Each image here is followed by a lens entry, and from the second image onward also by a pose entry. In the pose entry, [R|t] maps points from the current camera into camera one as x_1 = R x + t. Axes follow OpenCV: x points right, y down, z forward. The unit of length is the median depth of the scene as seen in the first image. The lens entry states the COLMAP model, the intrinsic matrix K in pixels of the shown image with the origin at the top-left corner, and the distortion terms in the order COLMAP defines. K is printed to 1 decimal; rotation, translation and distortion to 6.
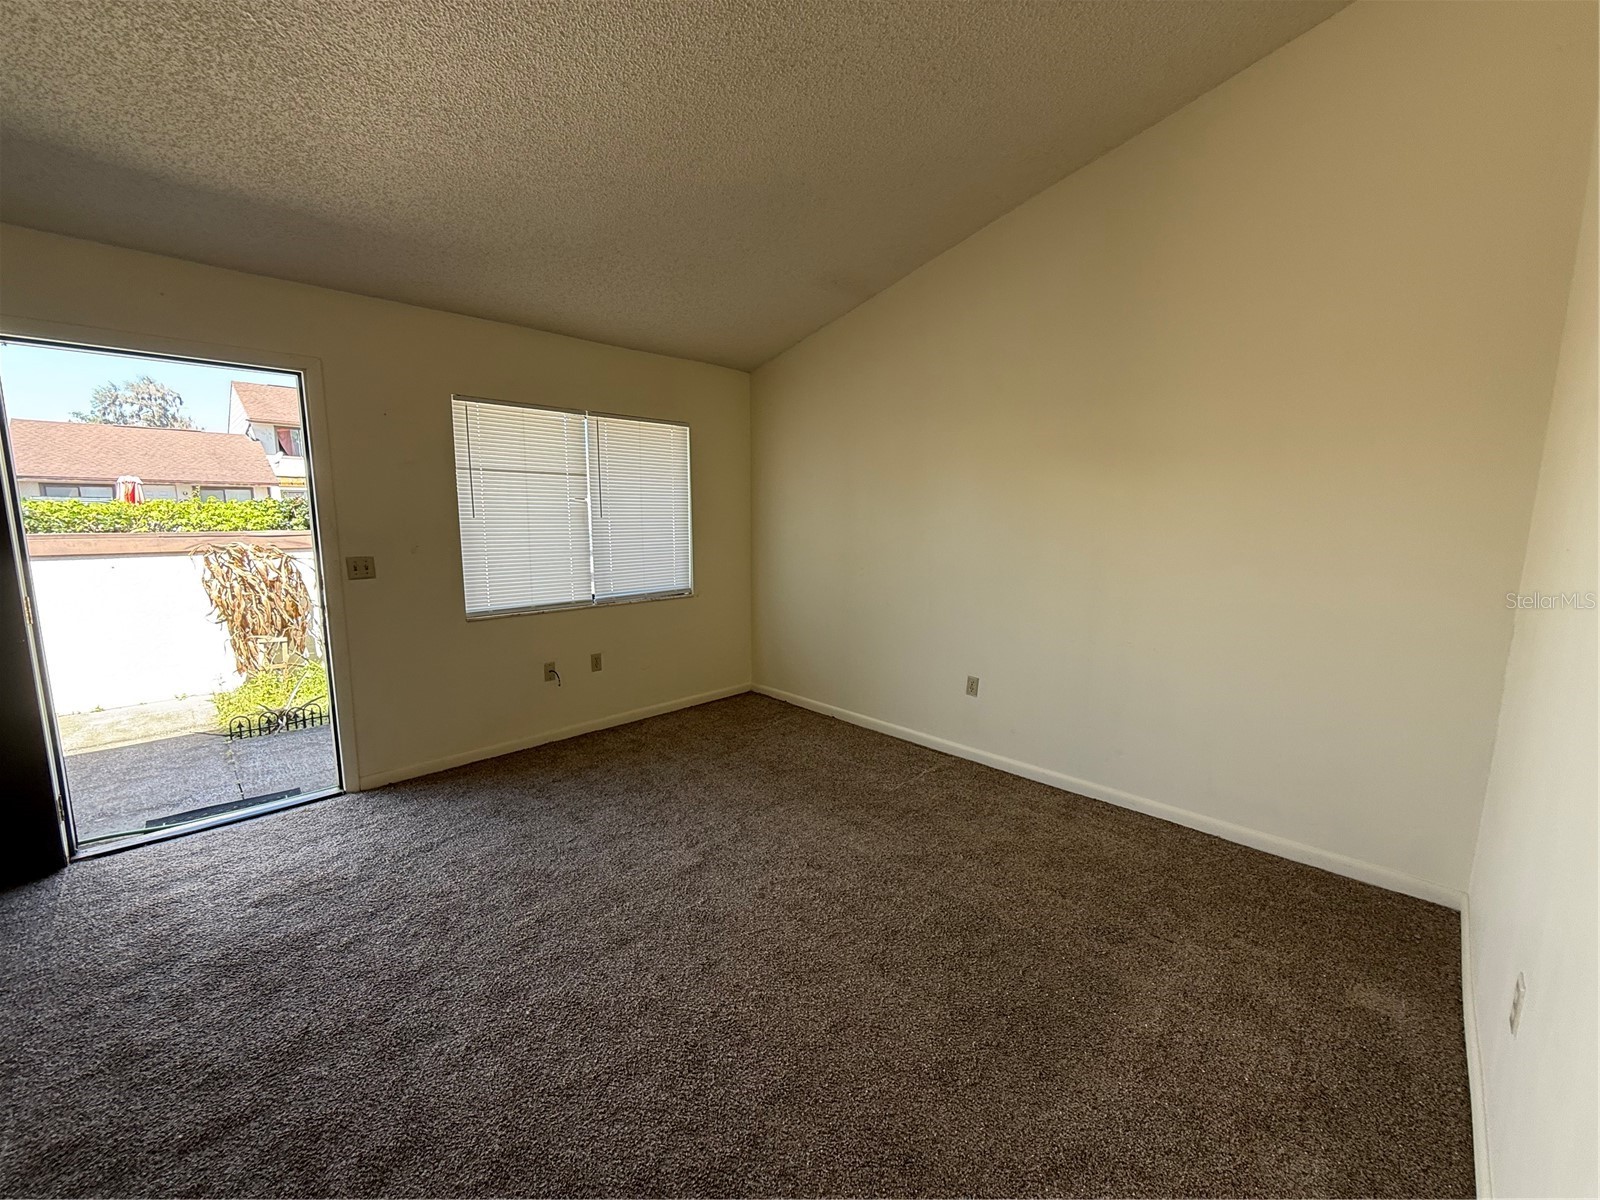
lens RADIAL K [[635.6, 0, 799.9], [0, 635.6, 600.9], [0, 0, 1]] dist [-0.000166, -0.000518]
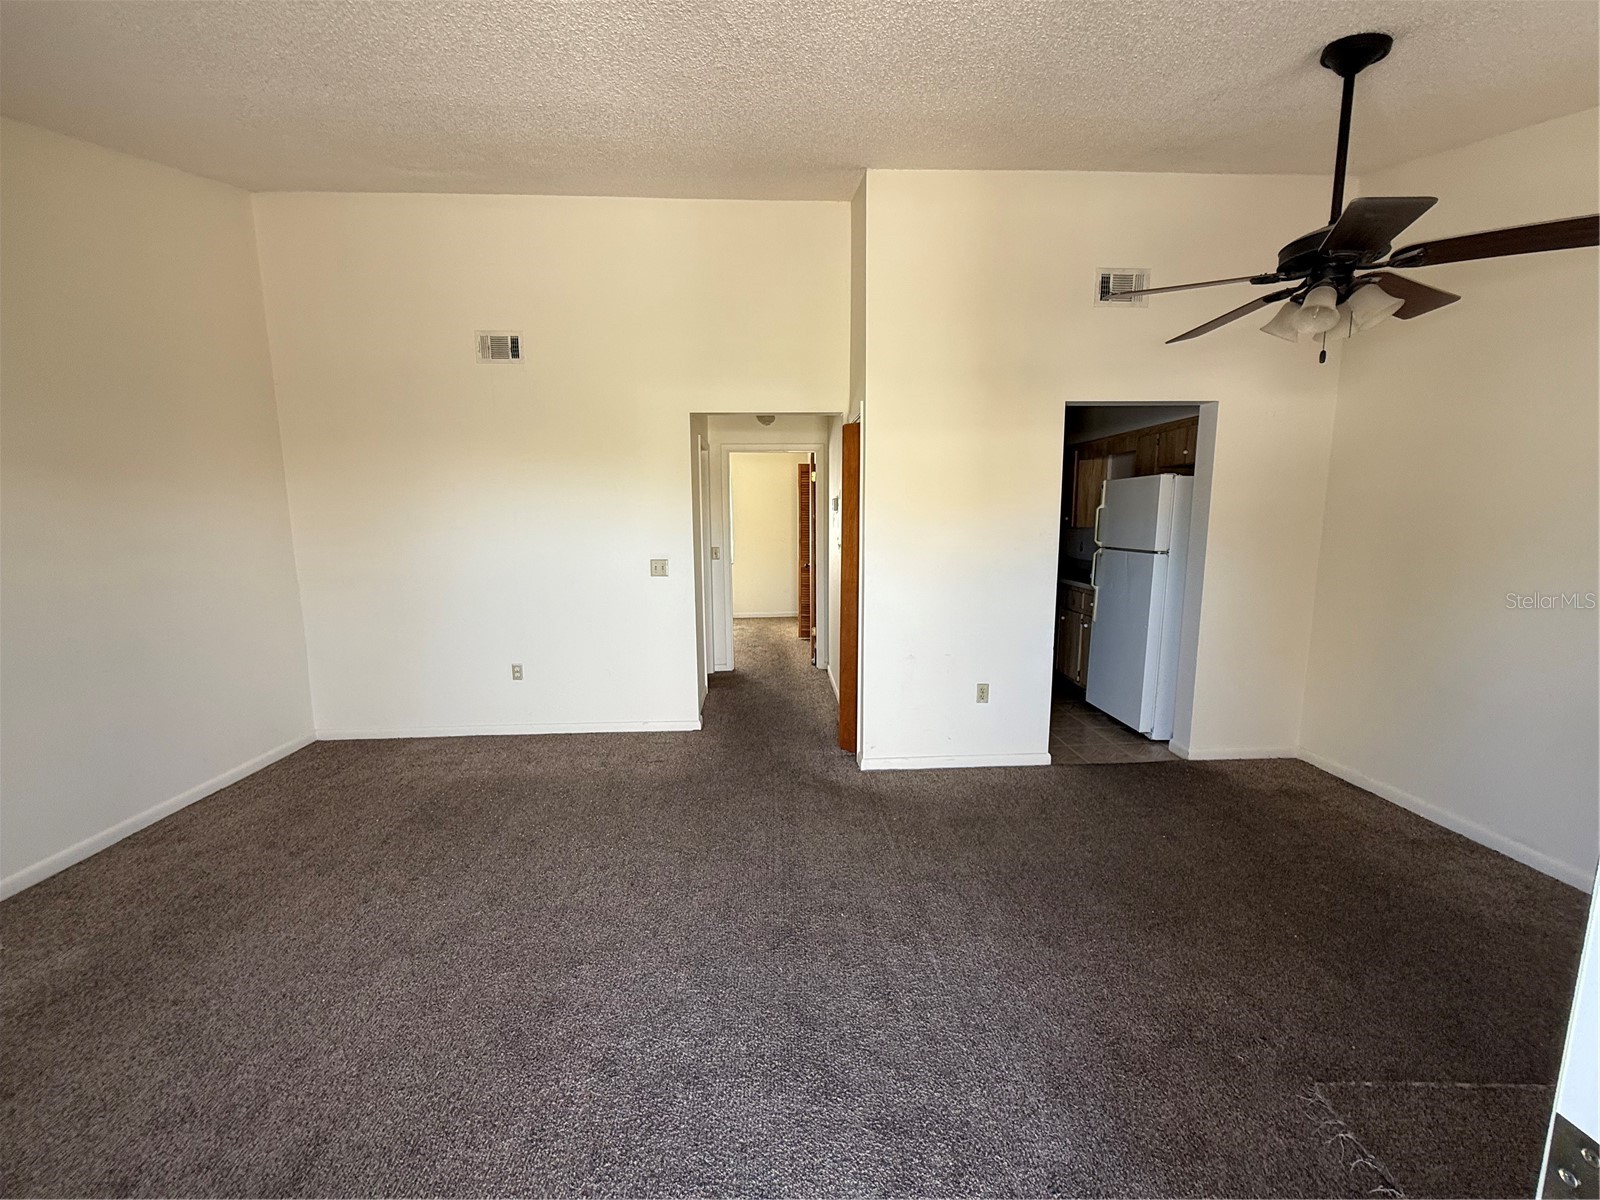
lens RADIAL K [[635.6, 0, 796.2], [0, 635.6, 602.6], [0, 0, 1]] dist [-0.000166, -0.000518]
pose [[-0.737680, -0.091541, 0.668916, -1.082880], [0.098826, 0.965454, 0.241107, -0.190983], [-0.667878, 0.243966, -0.703149, 1.151708]]
